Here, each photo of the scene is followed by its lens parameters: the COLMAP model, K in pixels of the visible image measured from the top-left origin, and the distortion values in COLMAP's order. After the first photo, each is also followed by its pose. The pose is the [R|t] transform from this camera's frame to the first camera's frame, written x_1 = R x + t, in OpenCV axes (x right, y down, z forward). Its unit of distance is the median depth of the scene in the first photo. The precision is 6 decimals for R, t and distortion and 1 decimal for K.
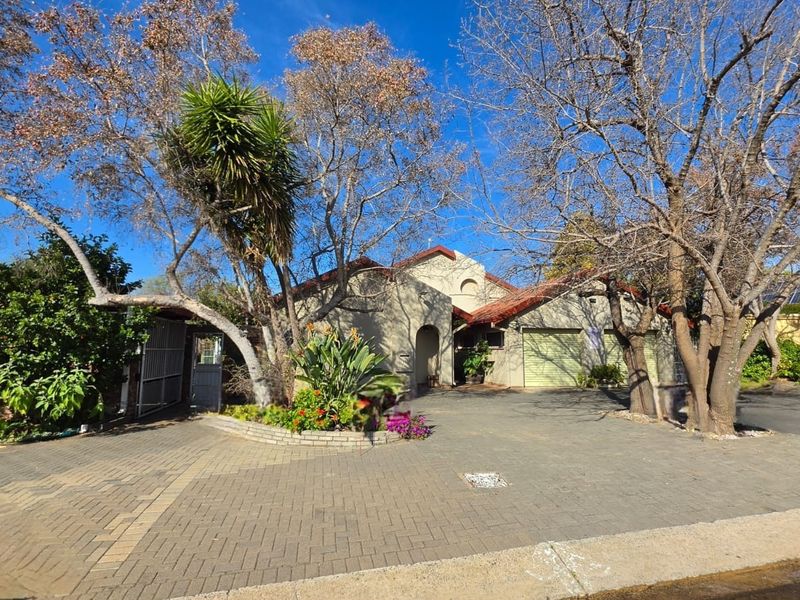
lens RADIAL K [[429.6, 0, 400.0], [0, 429.6, 300.0], [0, 0, 1]] dist [0.001567, -0.000047]
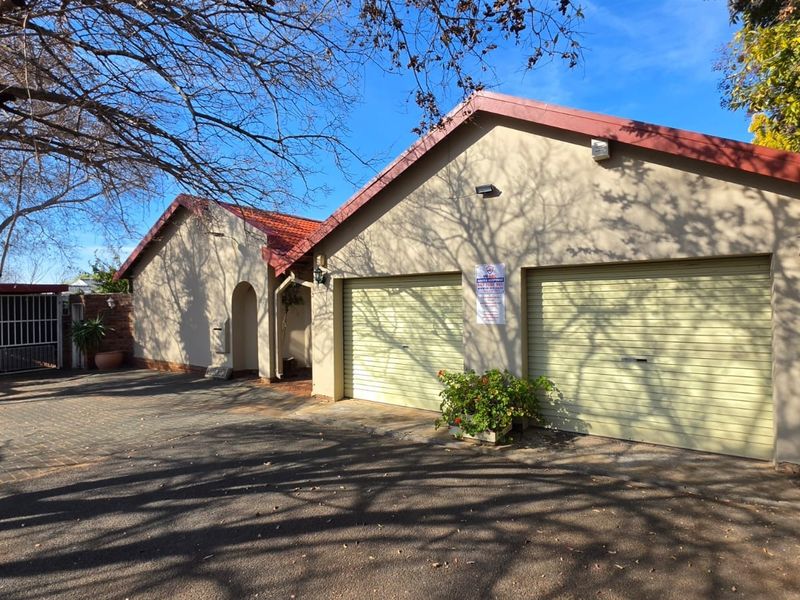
lens RADIAL K [[429.6, 0, 400.0], [0, 429.6, 300.0], [0, 0, 1]] dist [0.001567, -0.000047]
pose [[0.679241, -0.013998, -0.733782, 0.671334], [0.114938, 0.989510, 0.087518, 0.053177], [0.724859, -0.143785, 0.673725, 0.703050]]
